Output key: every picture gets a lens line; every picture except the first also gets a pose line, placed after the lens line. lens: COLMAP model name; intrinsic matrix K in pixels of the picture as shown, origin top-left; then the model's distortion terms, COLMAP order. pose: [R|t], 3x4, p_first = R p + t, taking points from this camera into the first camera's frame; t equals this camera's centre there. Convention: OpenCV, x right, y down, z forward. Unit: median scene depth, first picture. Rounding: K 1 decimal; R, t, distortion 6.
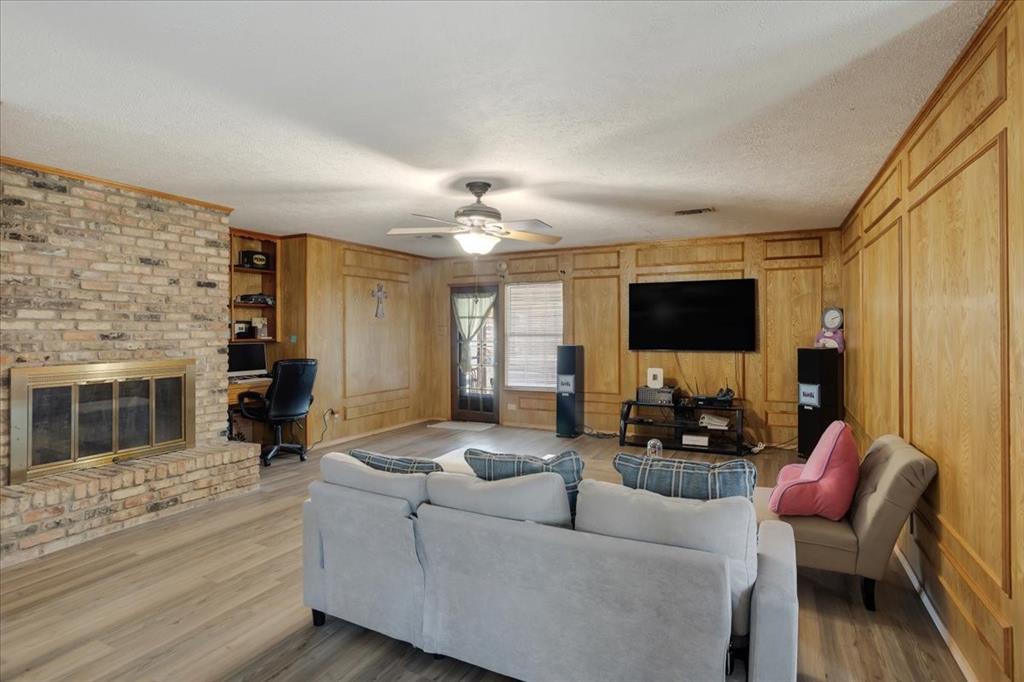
lens RADIAL K [[541.7, 0, 504.9], [0, 541.7, 320.0], [0, 0, 1]] dist [-0.005355, 0.000390]
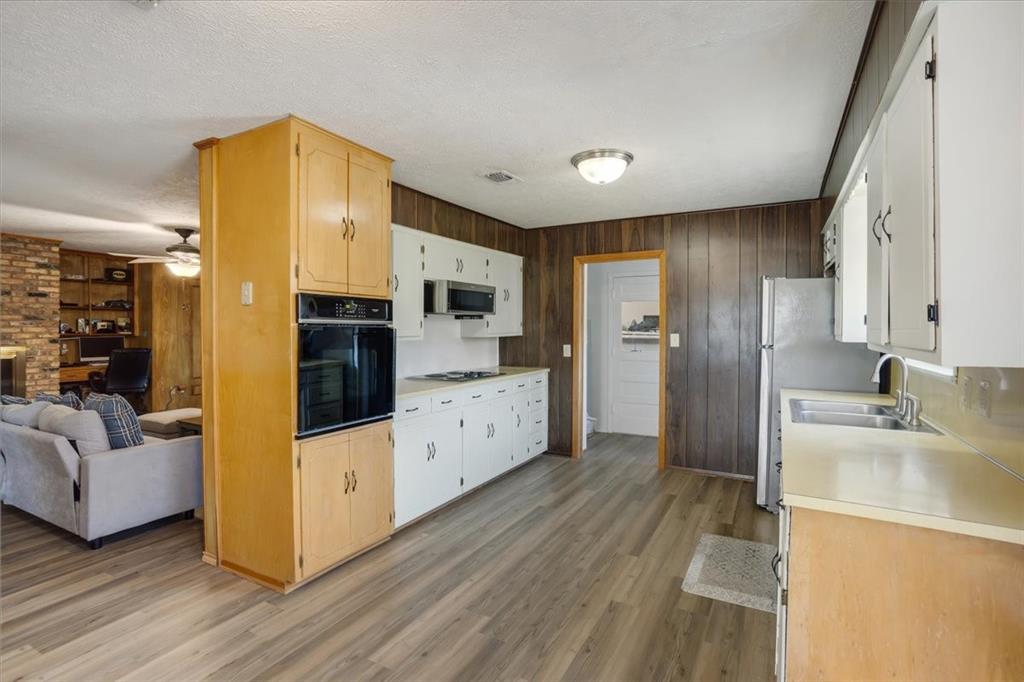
lens RADIAL K [[512.8, 0, 544.5], [0, 512.8, 323.2], [0, 0, 1]] dist [-0.038756, 0.017806]
pose [[0.999985, 0.004229, 0.003598, 0.771686], [-0.004257, 0.999961, 0.007733, -0.006240], [-0.003565, -0.007748, 0.999964, -0.325216]]
